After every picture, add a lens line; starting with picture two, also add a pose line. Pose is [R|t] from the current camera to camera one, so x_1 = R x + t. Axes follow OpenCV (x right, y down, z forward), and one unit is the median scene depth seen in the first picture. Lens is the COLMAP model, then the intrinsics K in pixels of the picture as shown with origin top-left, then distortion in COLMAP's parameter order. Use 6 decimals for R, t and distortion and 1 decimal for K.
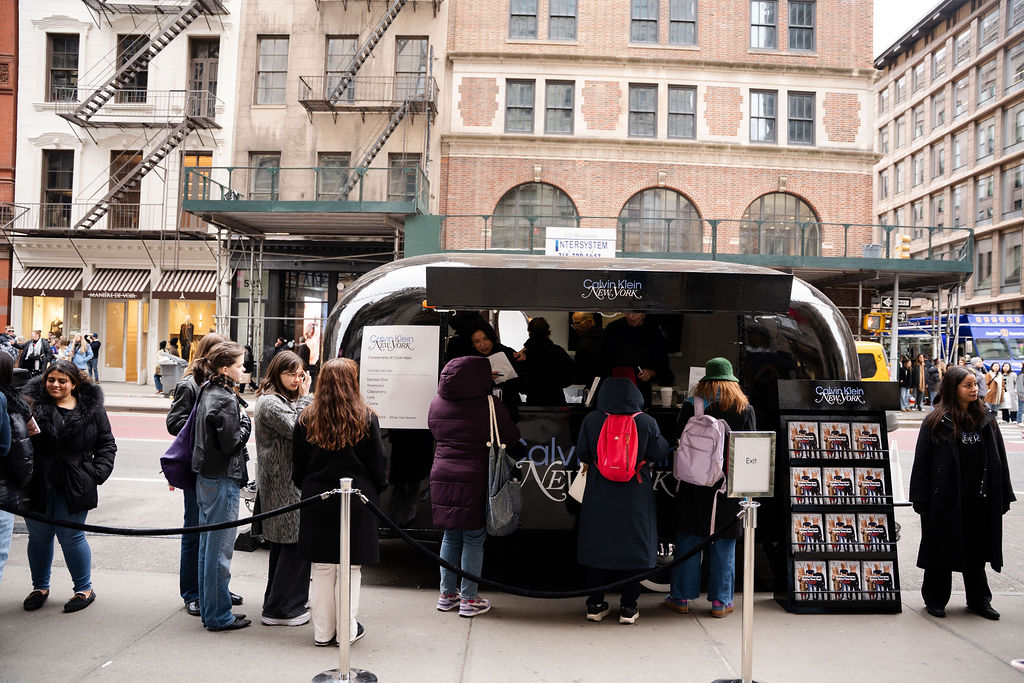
lens RADIAL K [[694.5, 0, 530.6], [0, 694.5, 355.0], [0, 0, 1]] dist [-0.172539, 0.115374]
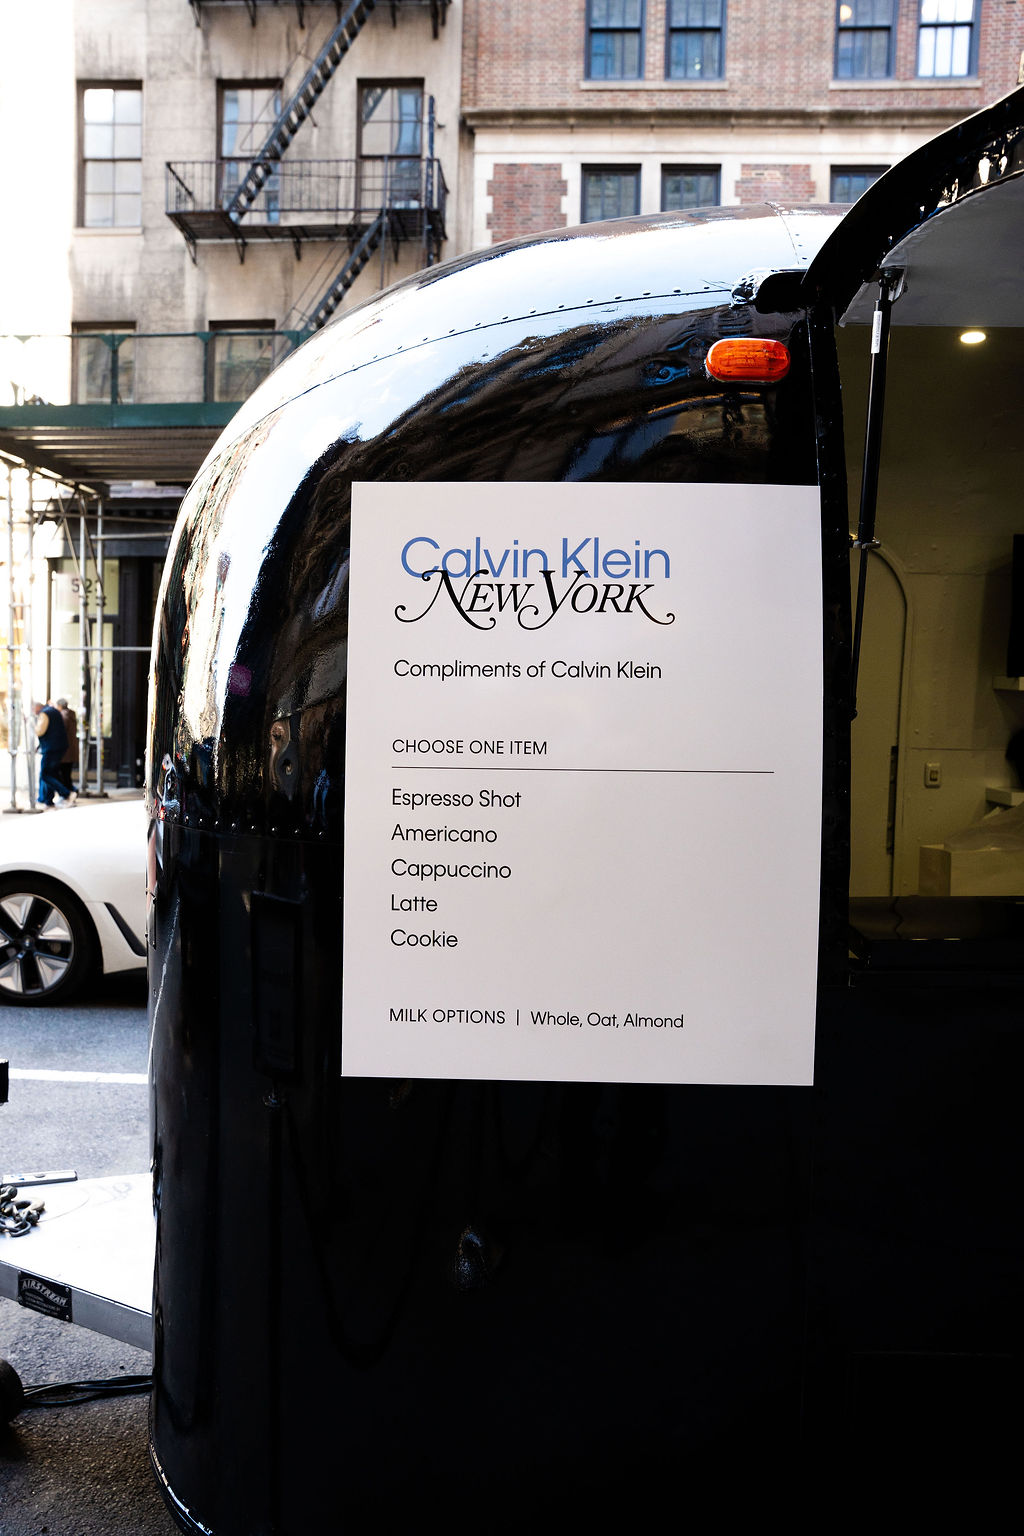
lens RADIAL K [[1178.8, 0, 533.7], [0, 1178.8, 761.5], [0, 0, 1]] dist [-0.100634, 0.088193]
pose [[0.998906, -0.009362, -0.045824, -0.037062], [0.010799, 0.999454, 0.031222, 0.003422], [0.045507, -0.031683, 0.998461, 0.138845]]
